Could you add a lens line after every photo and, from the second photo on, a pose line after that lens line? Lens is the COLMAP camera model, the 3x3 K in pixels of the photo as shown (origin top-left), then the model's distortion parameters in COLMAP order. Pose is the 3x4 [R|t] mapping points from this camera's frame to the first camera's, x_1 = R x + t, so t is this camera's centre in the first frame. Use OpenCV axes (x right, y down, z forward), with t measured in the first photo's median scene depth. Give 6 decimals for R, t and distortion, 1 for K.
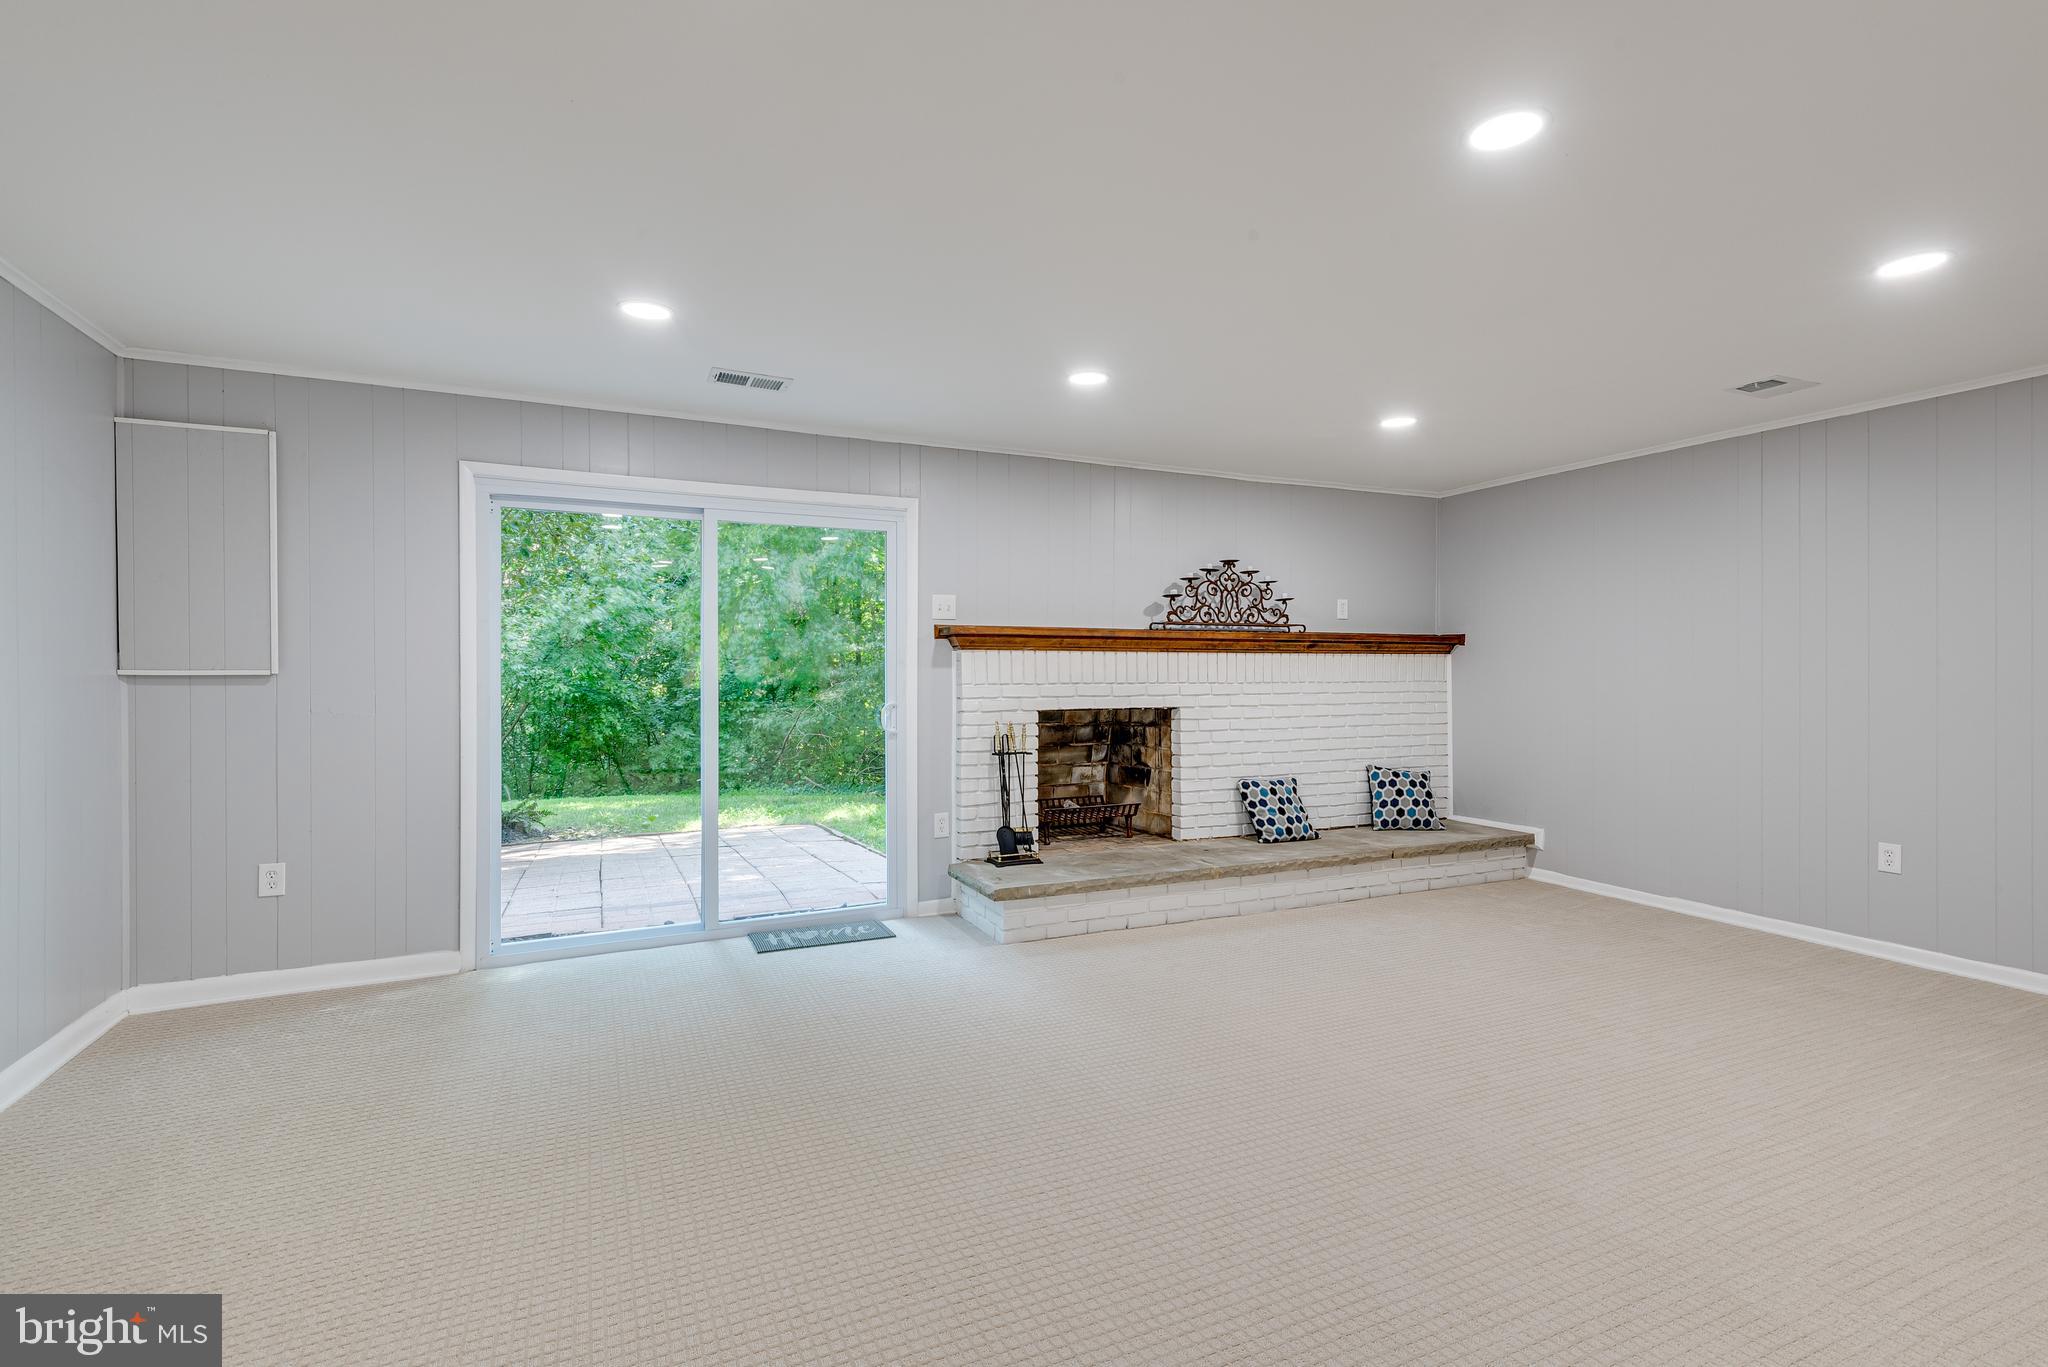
lens RADIAL K [[905.9, 0, 978.4], [0, 905.9, 676.0], [0, 0, 1]] dist [0.033472, -0.000217]
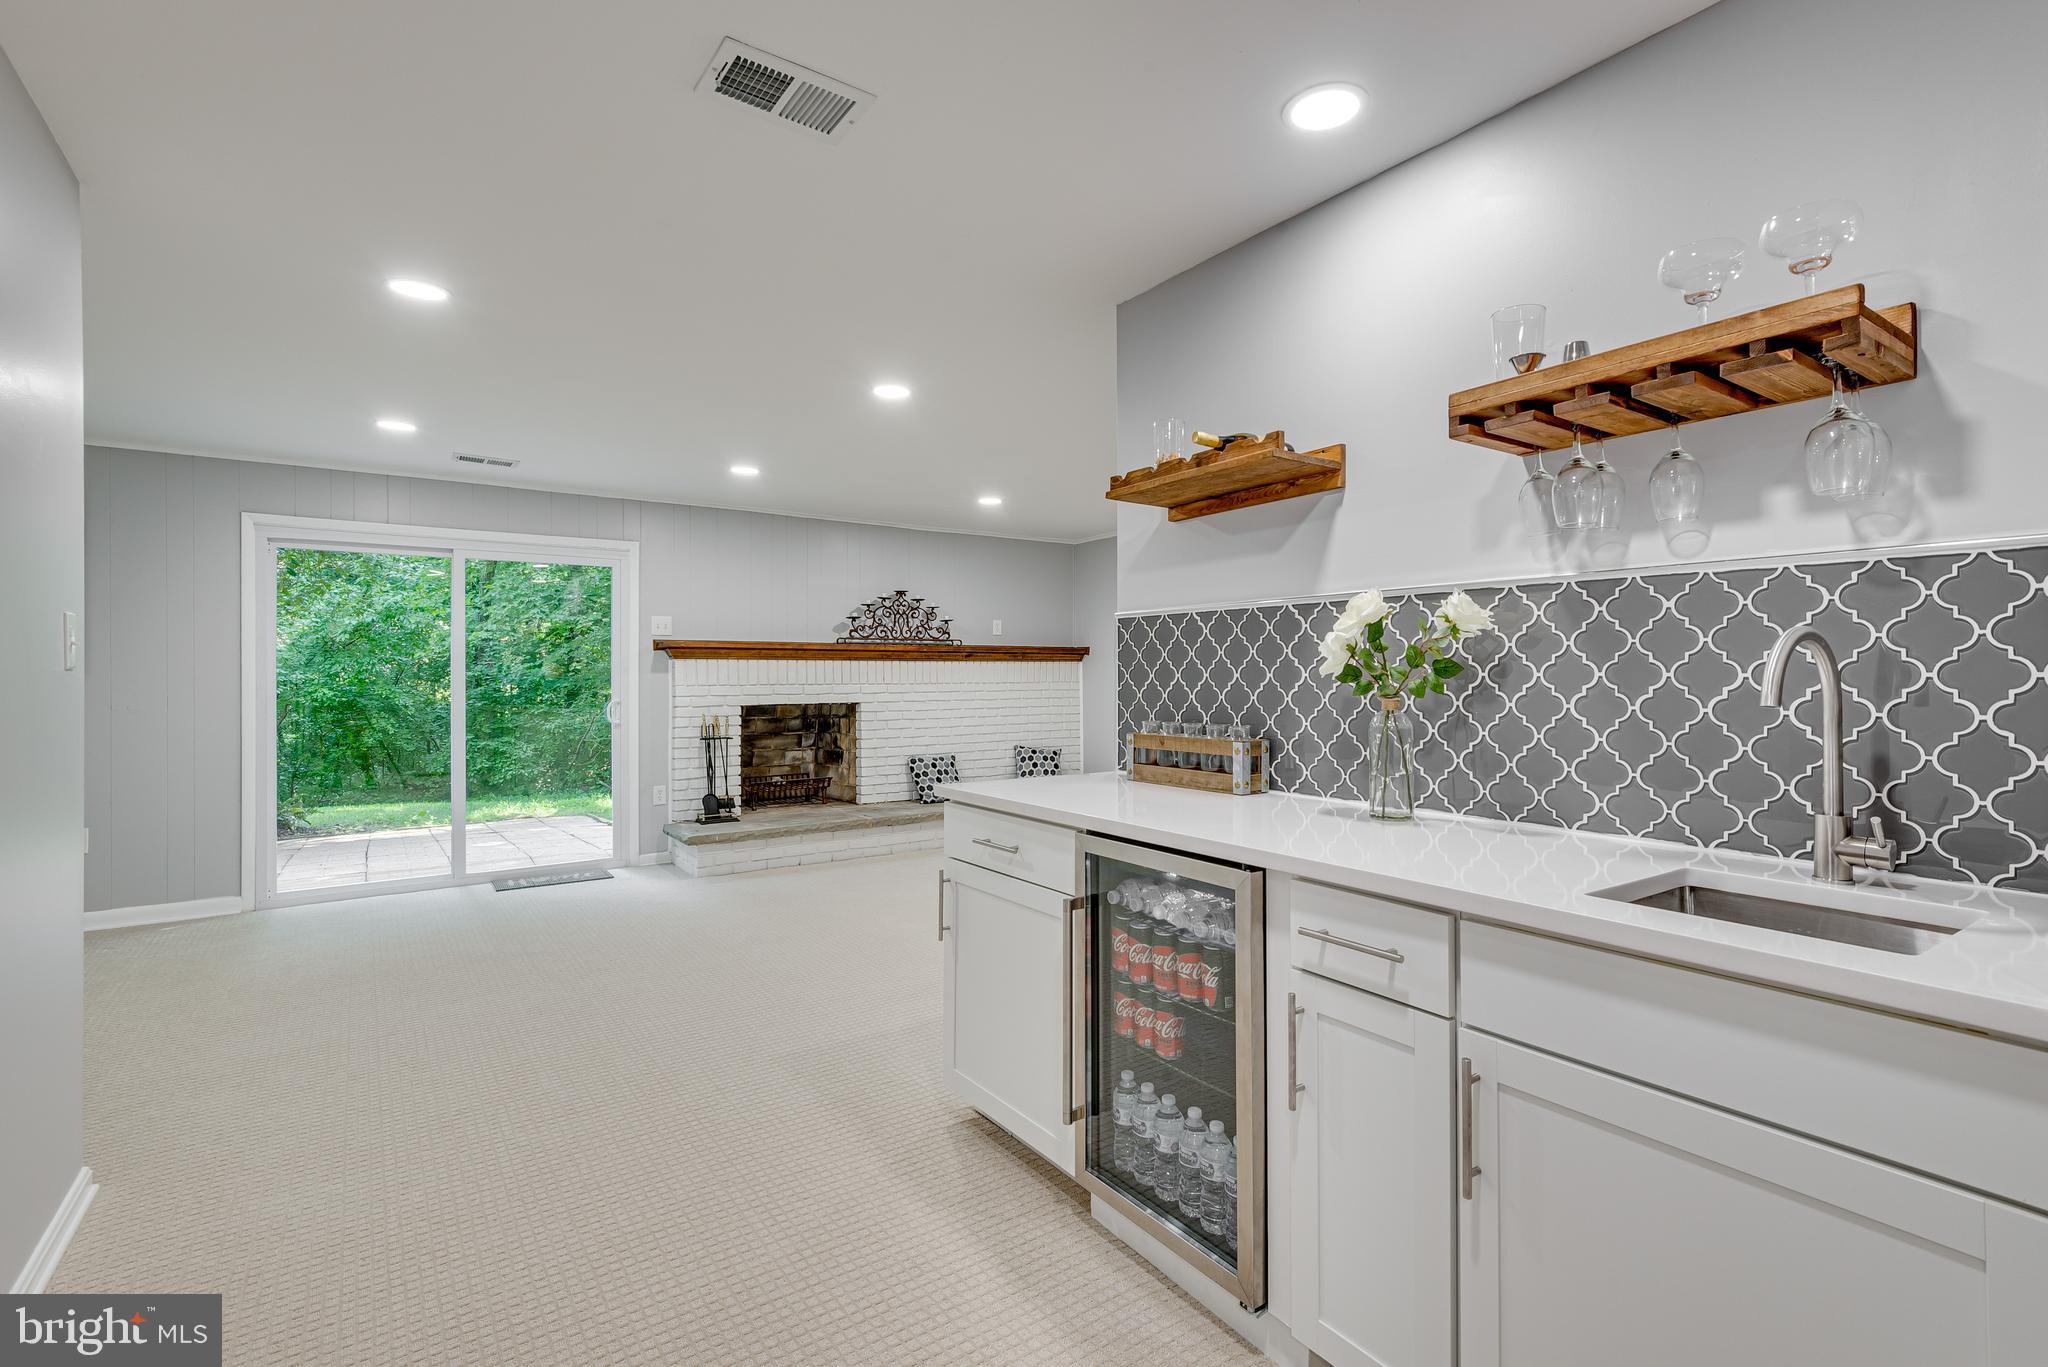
lens RADIAL K [[933.1, 0, 1021.3], [0, 933.1, 676.0], [0, 0, 1]] dist [0.001118, -0.000032]
pose [[0.977619, -0.002399, 0.210370, 0.163077], [0.002873, 0.999994, -0.001948, -0.000603], [-0.210364, 0.002509, 0.977620, -0.360061]]
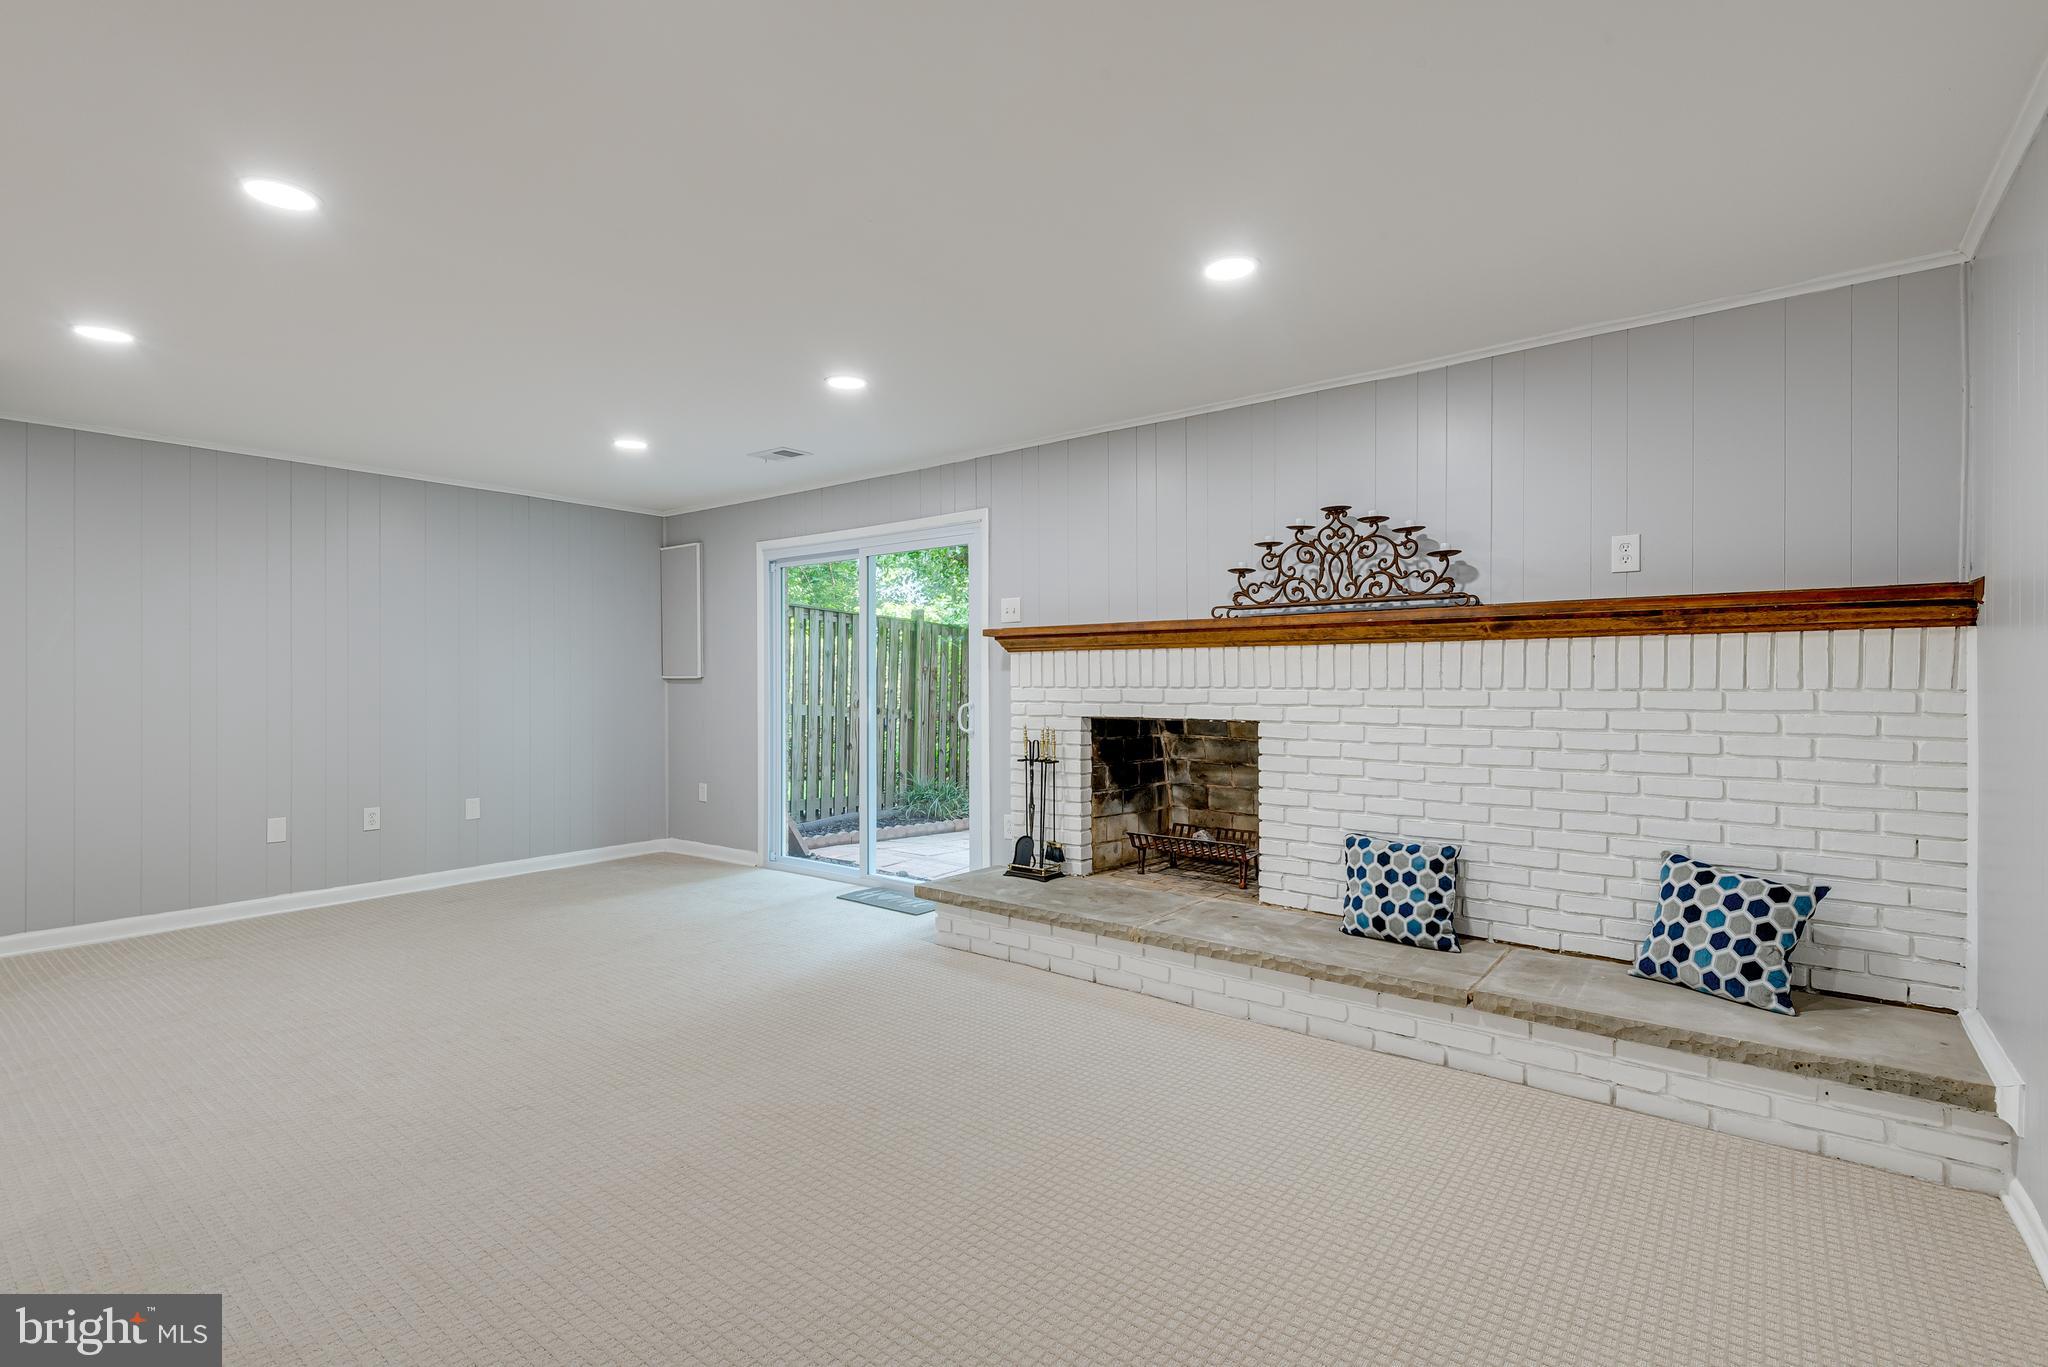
lens RADIAL K [[933.1, 0, 1021.3], [0, 933.1, 676.0], [0, 0, 1]] dist [0.001118, -0.000032]
pose [[0.475127, -0.002806, -0.879913, 0.782903], [0.000352, 0.999995, -0.002999, 0.000202], [0.879917, 0.001115, 0.475125, 0.466441]]
